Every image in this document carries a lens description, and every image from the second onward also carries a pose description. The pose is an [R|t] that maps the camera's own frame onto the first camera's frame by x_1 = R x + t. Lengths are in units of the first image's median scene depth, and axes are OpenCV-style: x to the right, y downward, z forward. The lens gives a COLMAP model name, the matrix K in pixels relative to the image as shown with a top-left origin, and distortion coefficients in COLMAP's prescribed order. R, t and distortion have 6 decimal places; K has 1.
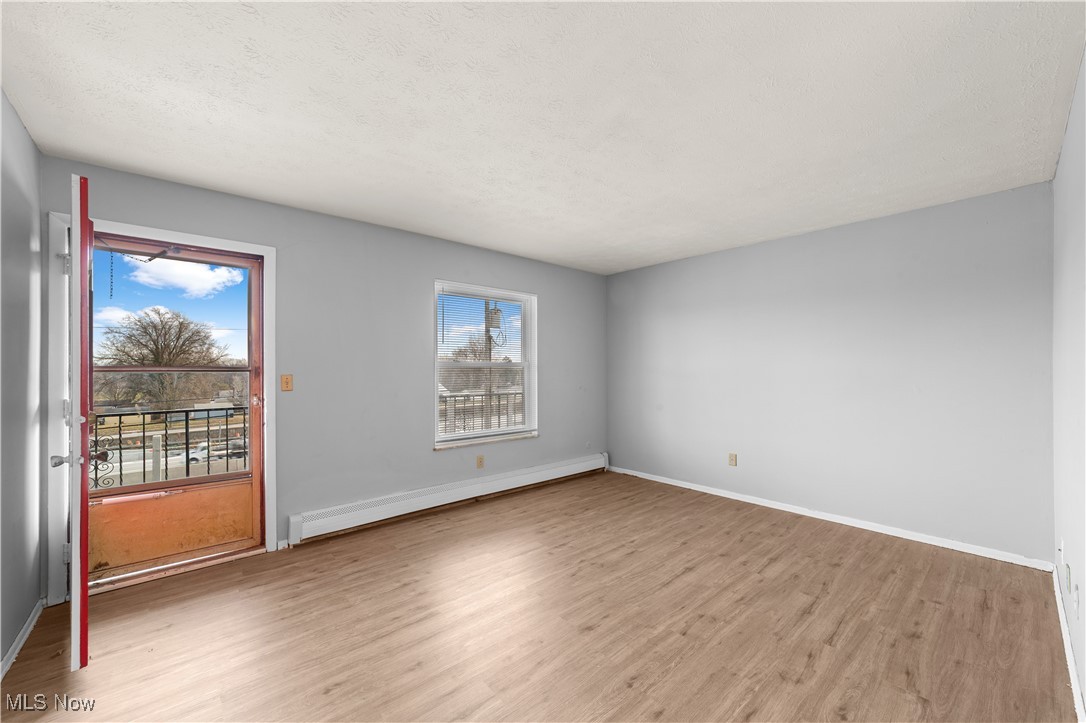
lens RADIAL K [[416.9, 0, 538.8], [0, 416.9, 366.3], [0, 0, 1]] dist [0.000077, 0.002156]
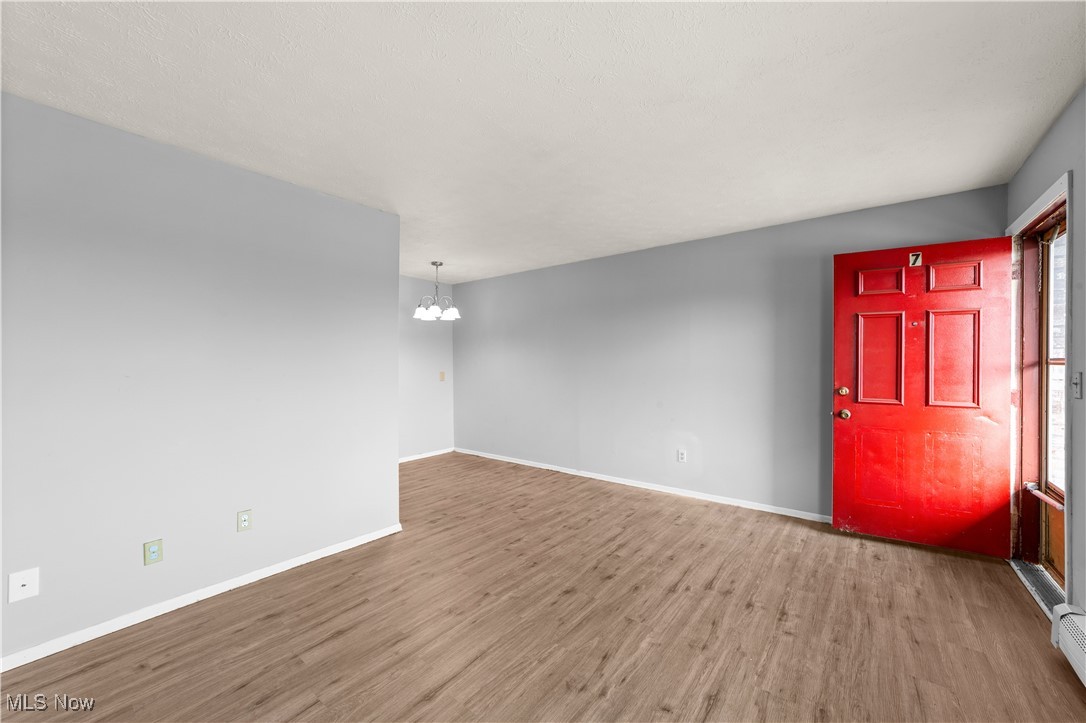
lens RADIAL K [[416.9, 0, 543.6], [0, 416.9, 365.4], [0, 0, 1]] dist [0.000077, 0.002156]
pose [[-0.981512, 0.005941, -0.191307, 0.399059], [0.006231, 0.999980, -0.000916, 0.007536], [0.191298, -0.002091, -0.981530, 2.107469]]
